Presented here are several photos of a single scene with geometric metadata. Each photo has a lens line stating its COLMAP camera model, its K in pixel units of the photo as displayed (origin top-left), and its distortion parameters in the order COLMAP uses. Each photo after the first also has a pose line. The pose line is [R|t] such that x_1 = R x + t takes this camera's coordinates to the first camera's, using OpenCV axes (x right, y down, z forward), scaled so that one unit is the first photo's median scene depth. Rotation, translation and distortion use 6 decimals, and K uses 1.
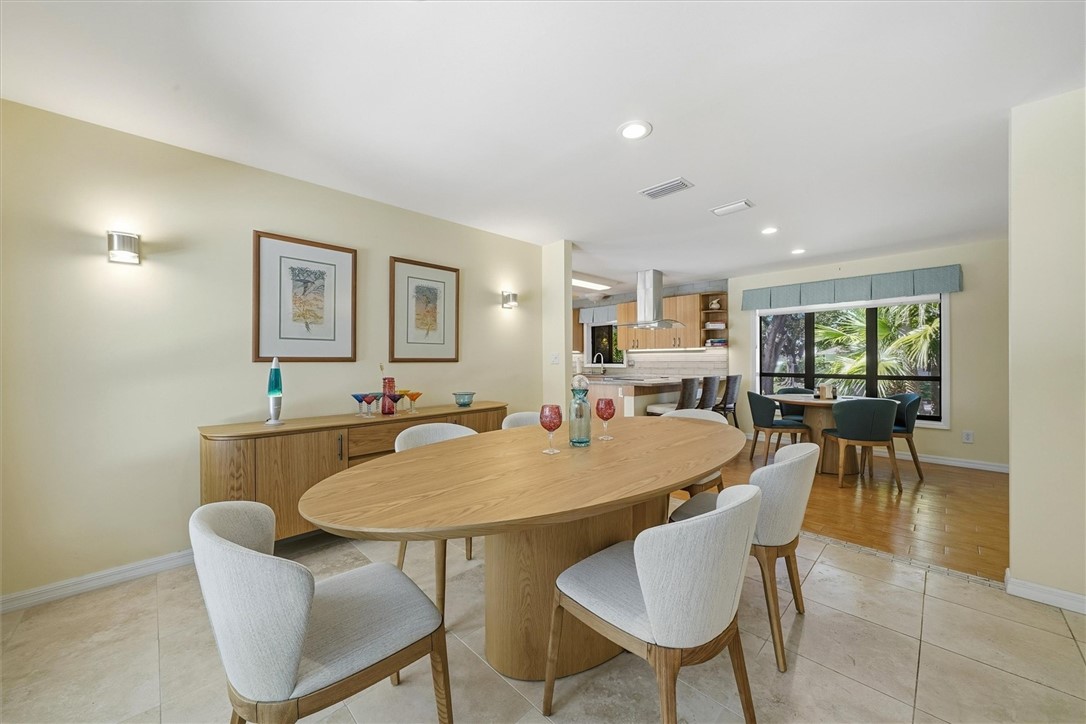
lens RADIAL K [[396.6, 0, 539.8], [0, 396.6, 364.4], [0, 0, 1]] dist [-0.000744, -0.000165]
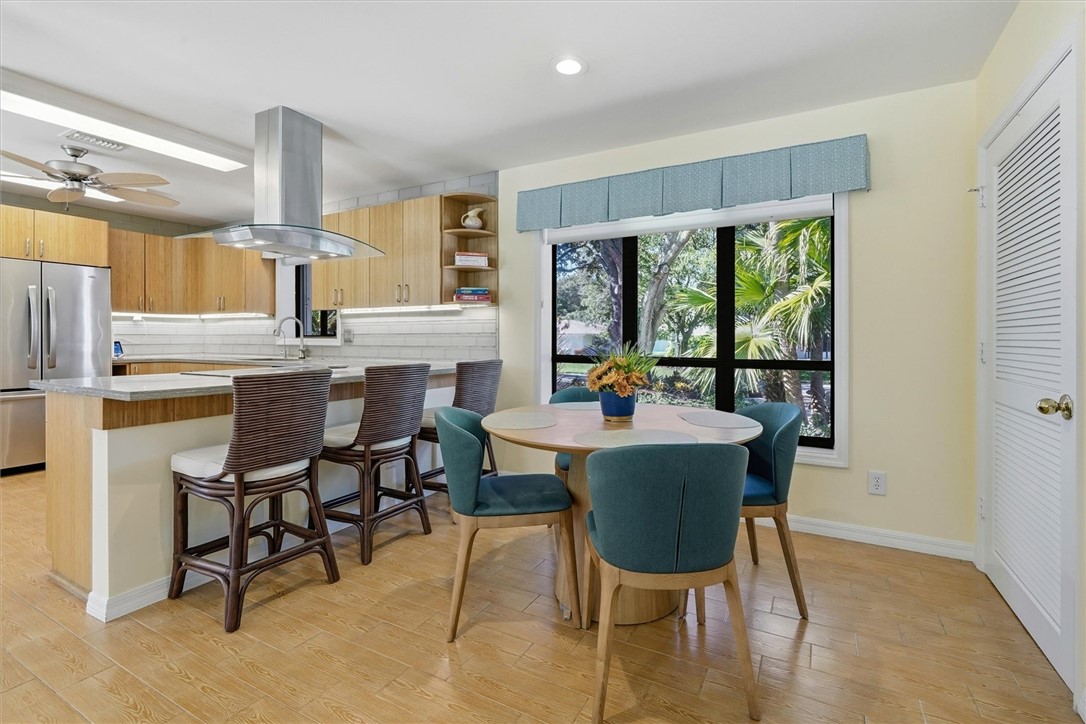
lens RADIAL K [[470.8, 0, 570.1], [0, 470.8, 339.9], [0, 0, 1]] dist [-0.002347, -0.000826]
pose [[0.951430, 0.009939, 0.307704, 0.376108], [-0.006587, 0.999907, -0.011930, 0.008144], [-0.307794, 0.009324, 0.951407, 0.395419]]
